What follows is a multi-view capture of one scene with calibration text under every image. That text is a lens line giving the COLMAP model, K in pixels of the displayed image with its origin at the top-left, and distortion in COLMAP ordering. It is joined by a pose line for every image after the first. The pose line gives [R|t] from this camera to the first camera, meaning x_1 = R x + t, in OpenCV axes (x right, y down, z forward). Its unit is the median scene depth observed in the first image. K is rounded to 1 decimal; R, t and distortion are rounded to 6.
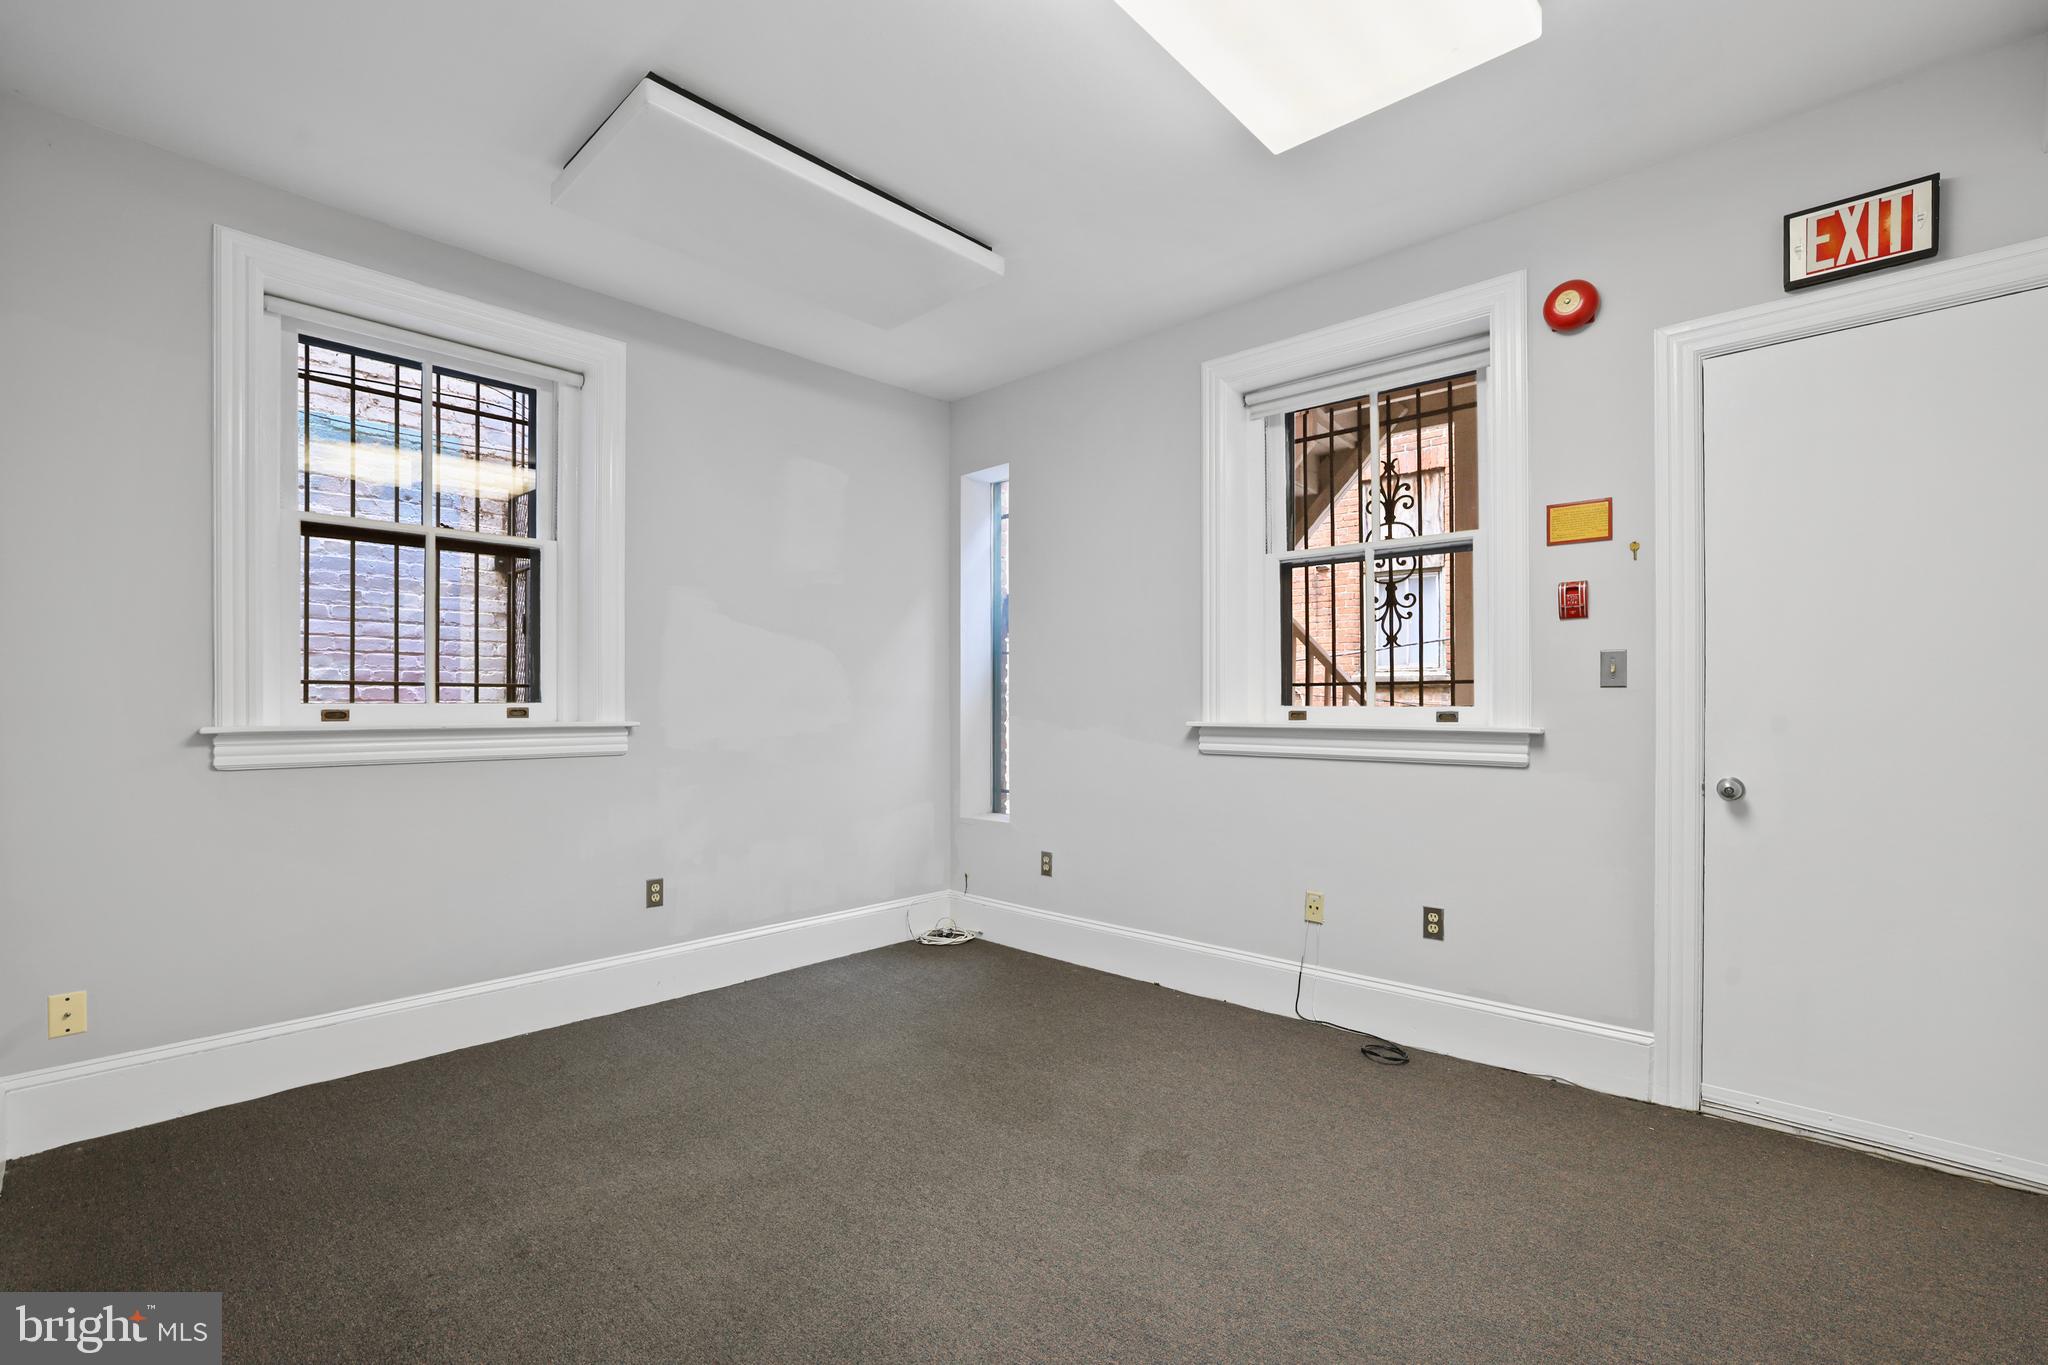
lens RADIAL K [[873.9, 0, 1027.1], [0, 873.9, 706.7], [0, 0, 1]] dist [-0.009806, -0.000556]
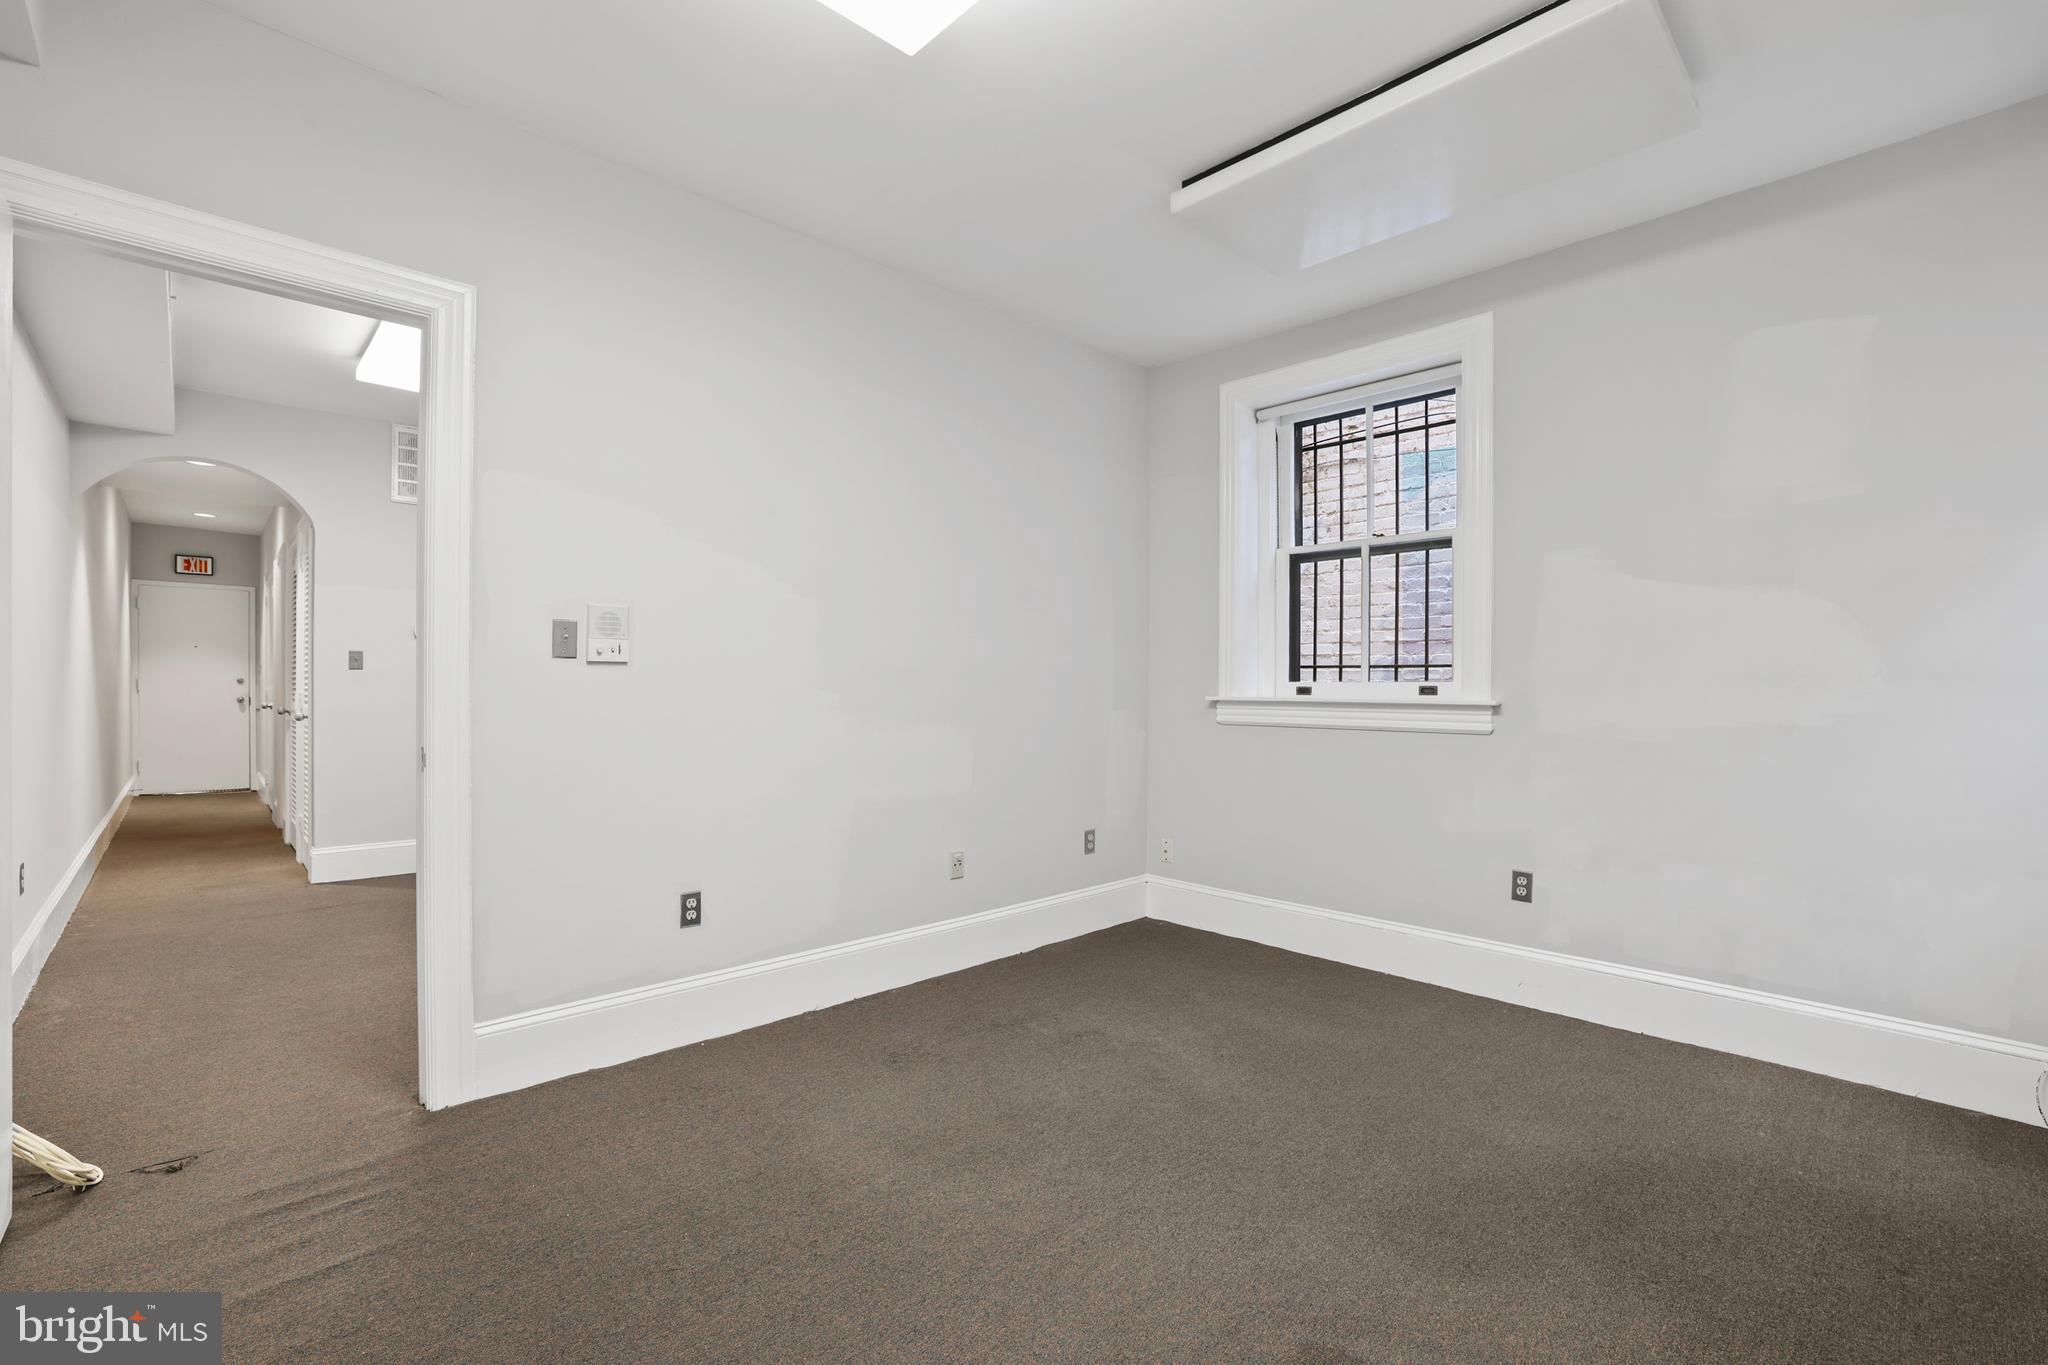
lens RADIAL K [[900.7, 0, 1029.3], [0, 900.7, 679.0], [0, 0, 1]] dist [-0.000411, 0.000087]
pose [[-0.023607, -0.008800, -0.999683, 0.909463], [-0.007289, 0.999936, -0.008630, 0.009735], [0.999695, 0.007083, -0.023669, 0.836708]]
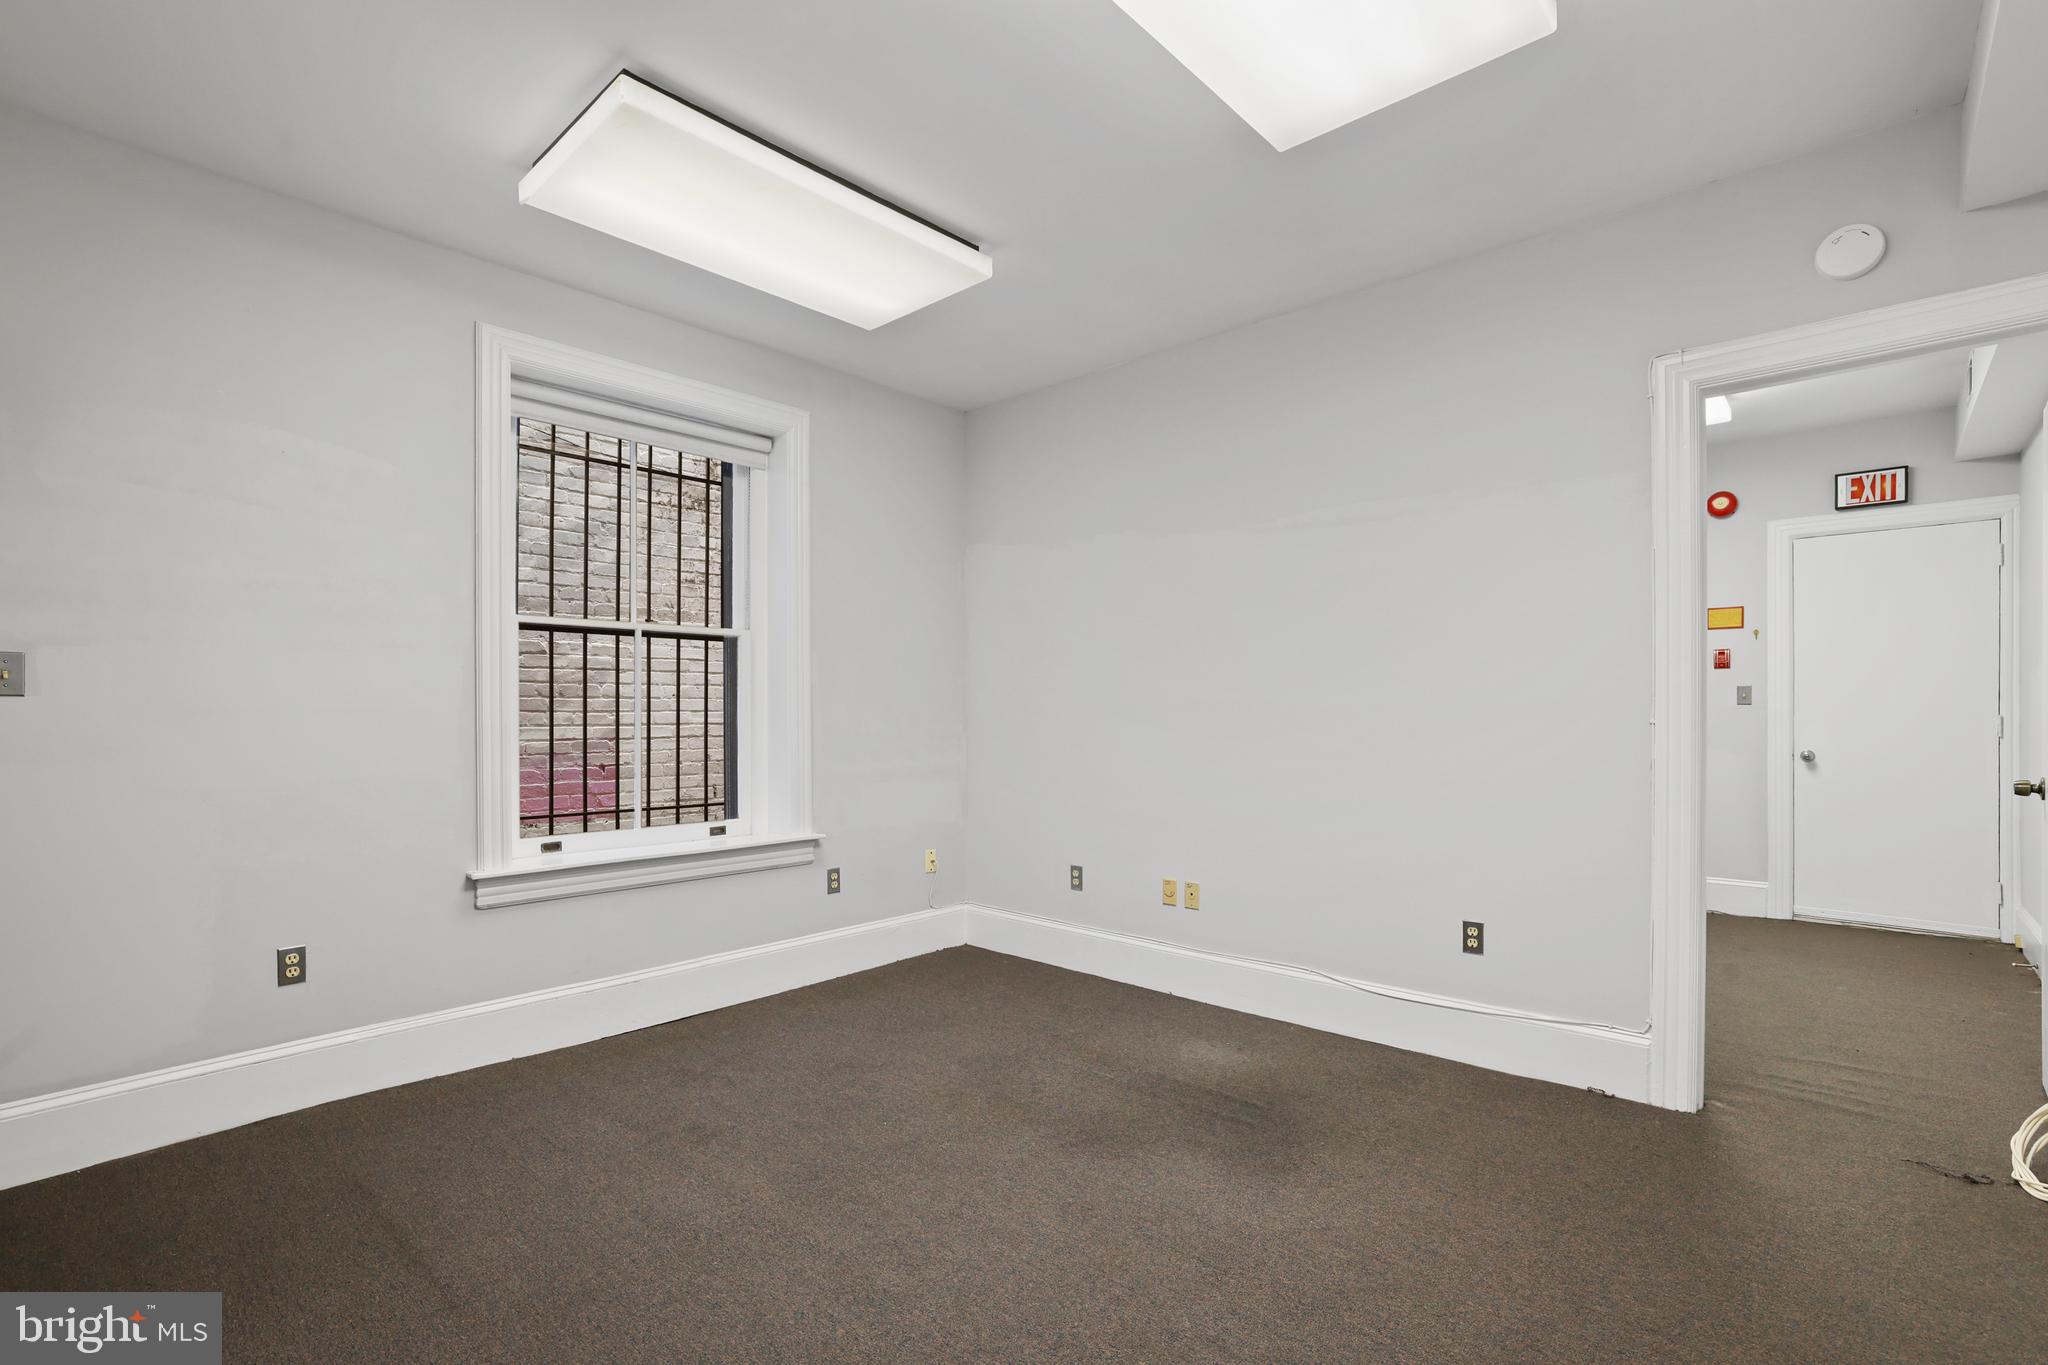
lens RADIAL K [[979.8, 0, 923.1], [0, 979.8, 724.1], [0, 0, 1]] dist [0.026931, -0.023110]
pose [[0.999884, -0.007320, -0.013366, -0.485269], [0.007364, 0.999968, 0.003247, 0.000295], [0.013342, -0.003345, 0.999905, -0.526506]]
